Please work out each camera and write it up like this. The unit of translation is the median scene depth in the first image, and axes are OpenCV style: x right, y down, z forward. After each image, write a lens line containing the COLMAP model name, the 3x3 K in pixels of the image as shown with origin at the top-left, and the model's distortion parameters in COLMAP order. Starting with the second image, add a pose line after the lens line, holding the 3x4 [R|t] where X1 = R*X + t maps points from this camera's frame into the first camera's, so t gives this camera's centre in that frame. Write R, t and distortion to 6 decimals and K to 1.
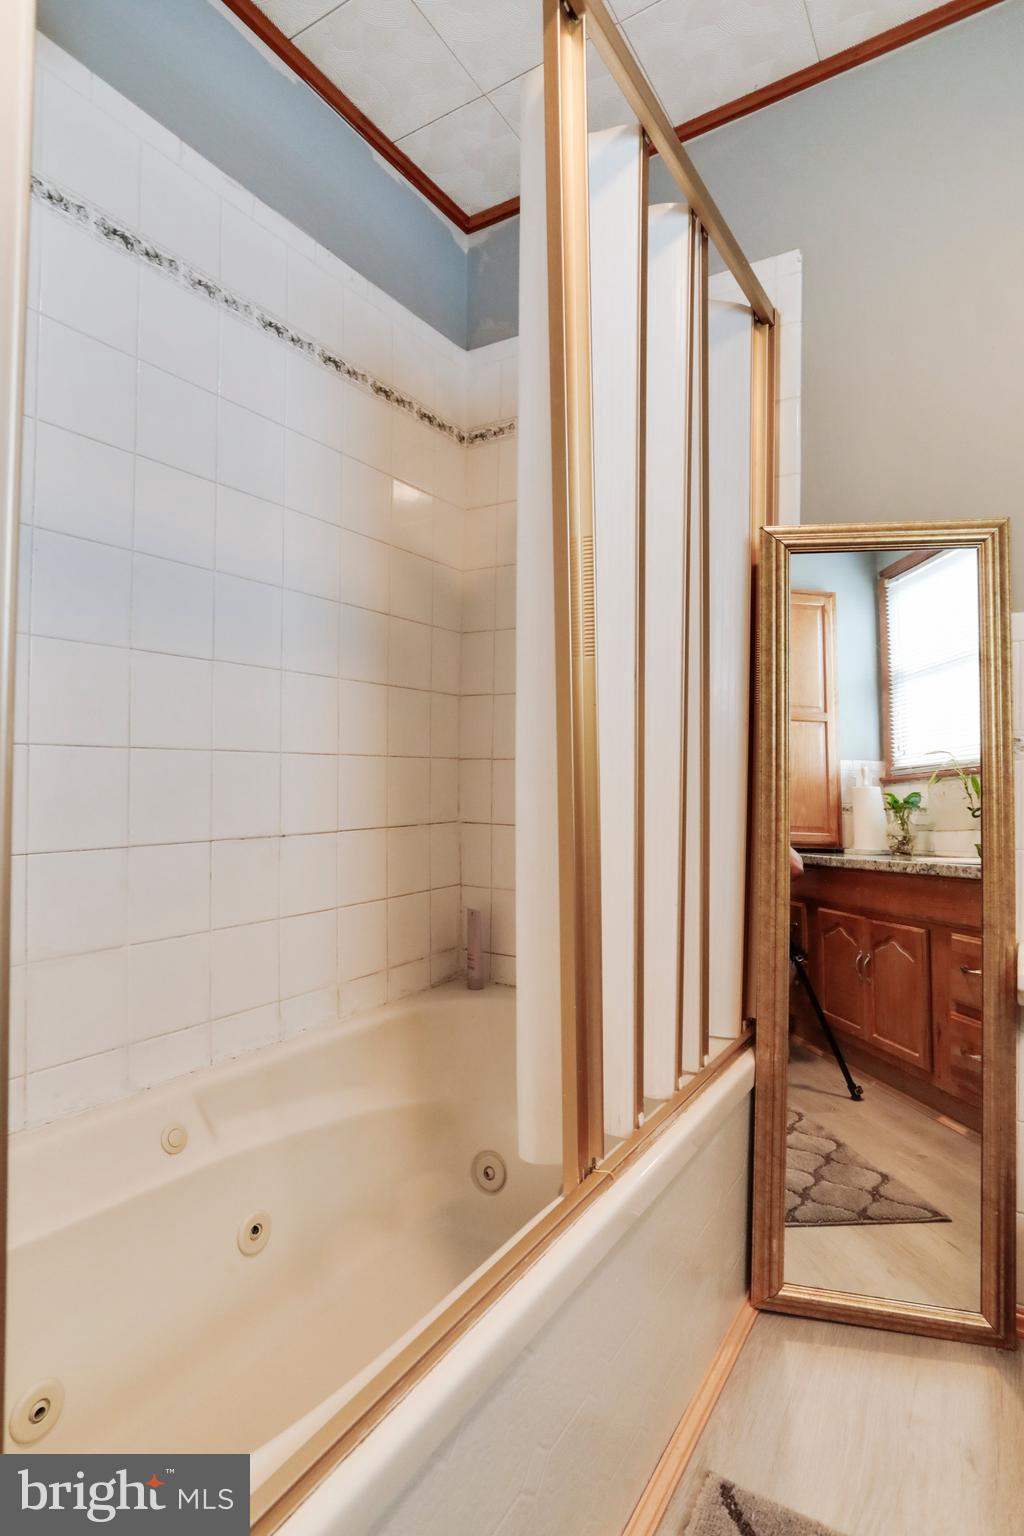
lens RADIAL K [[858.5, 0, 466.3], [0, 858.5, 746.5], [0, 0, 1]] dist [-0.052968, 0.032167]
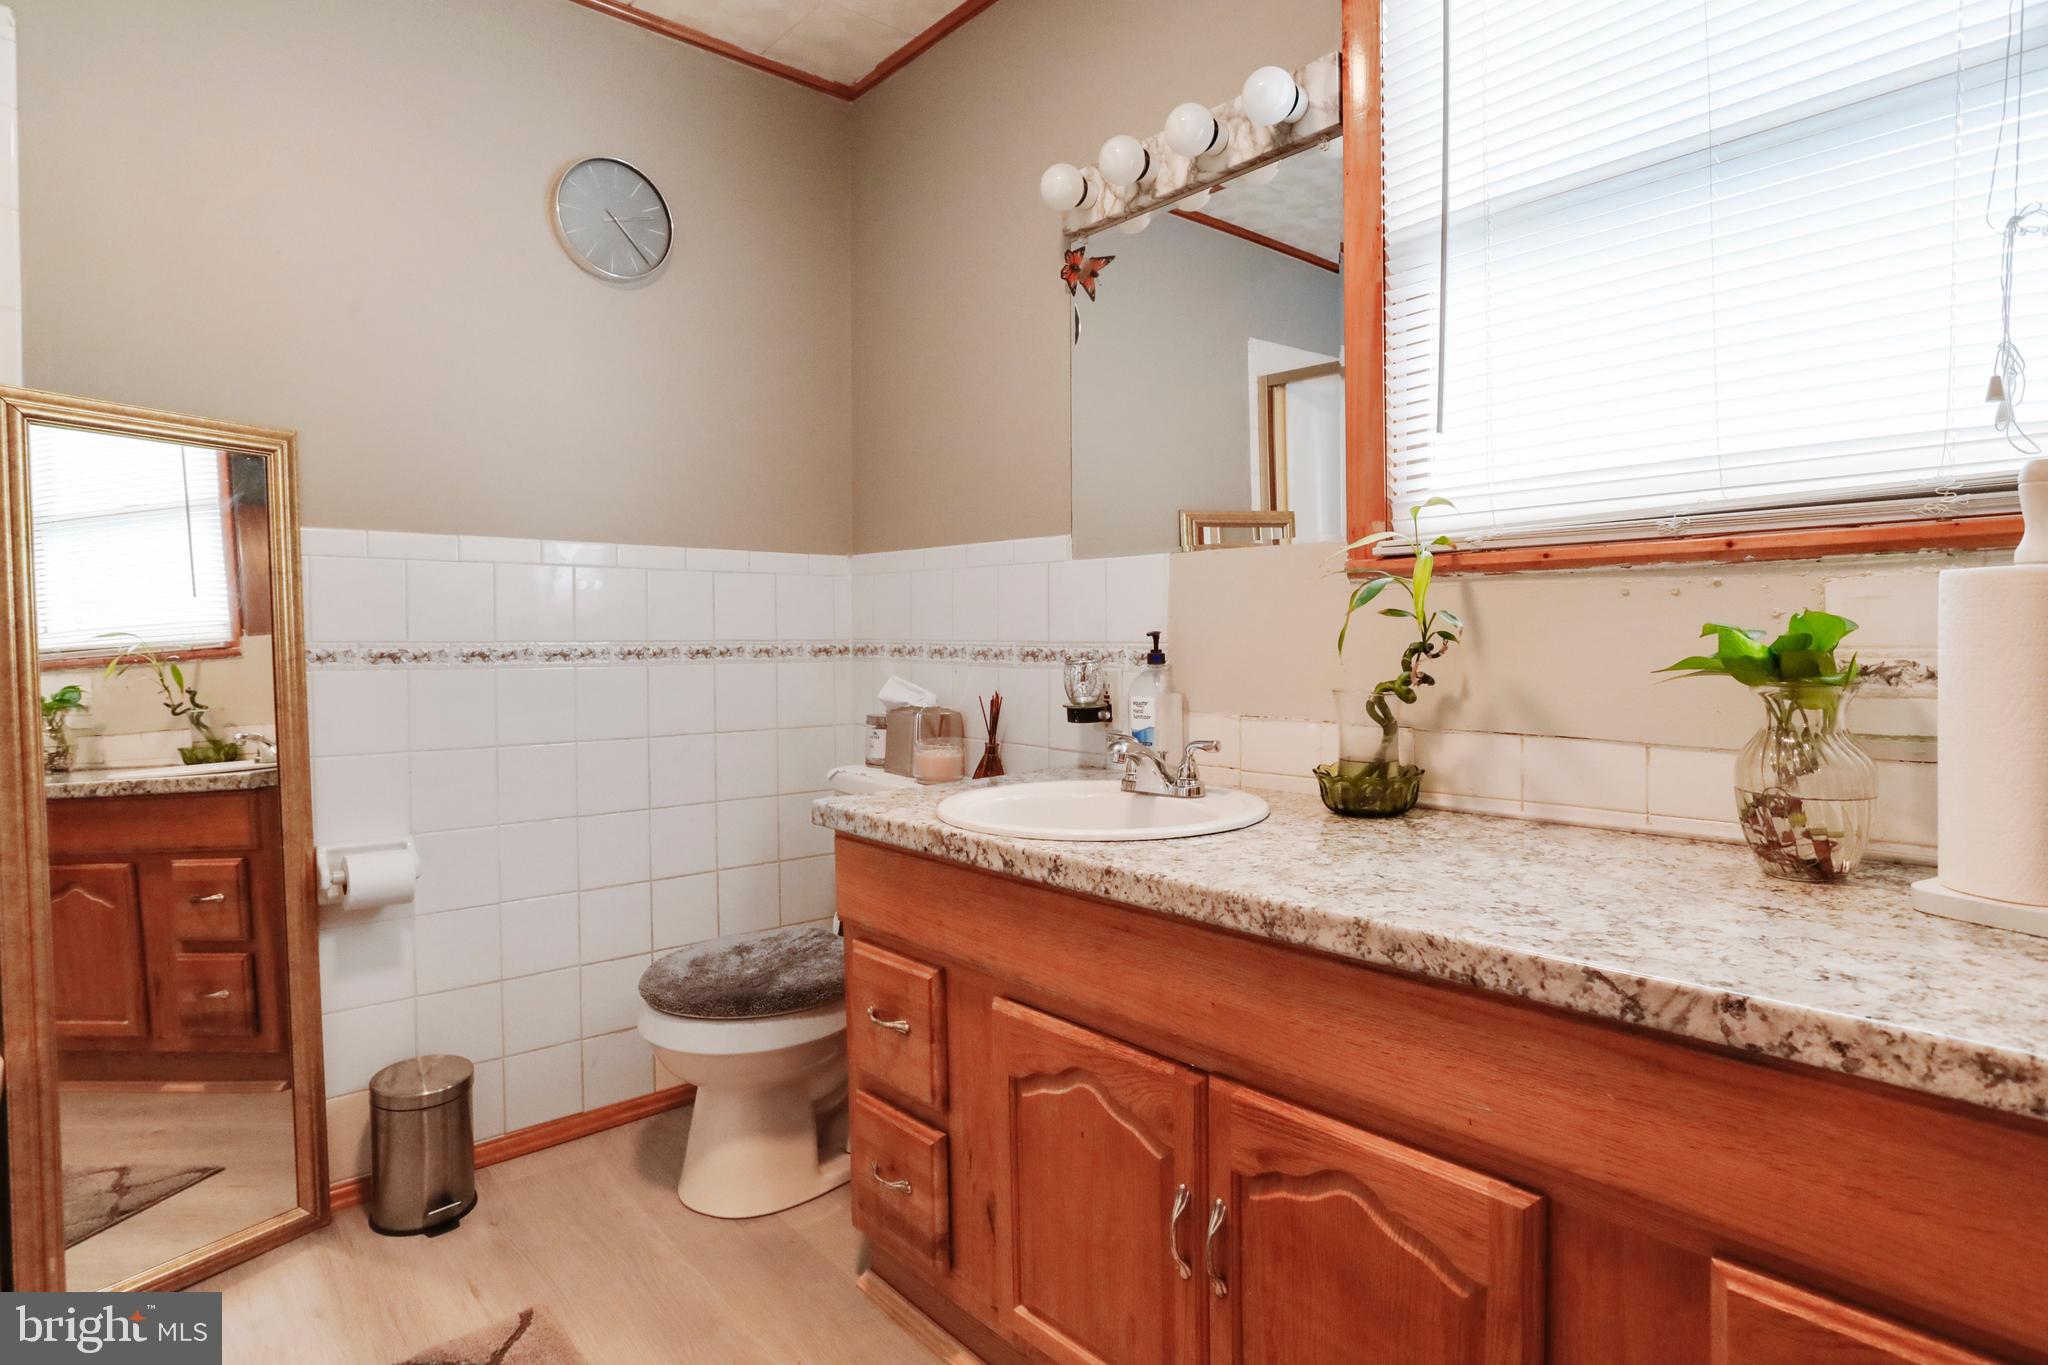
lens RADIAL K [[1100.5, 0, 1022.0], [0, 1100.5, 669.8], [0, 0, 1]] dist [-0.026867, 0.001275]
pose [[0.312170, -0.049026, 0.948760, -0.194244], [-0.010521, 0.998428, 0.055055, -0.039337], [-0.949968, -0.027169, 0.311164, -0.139052]]
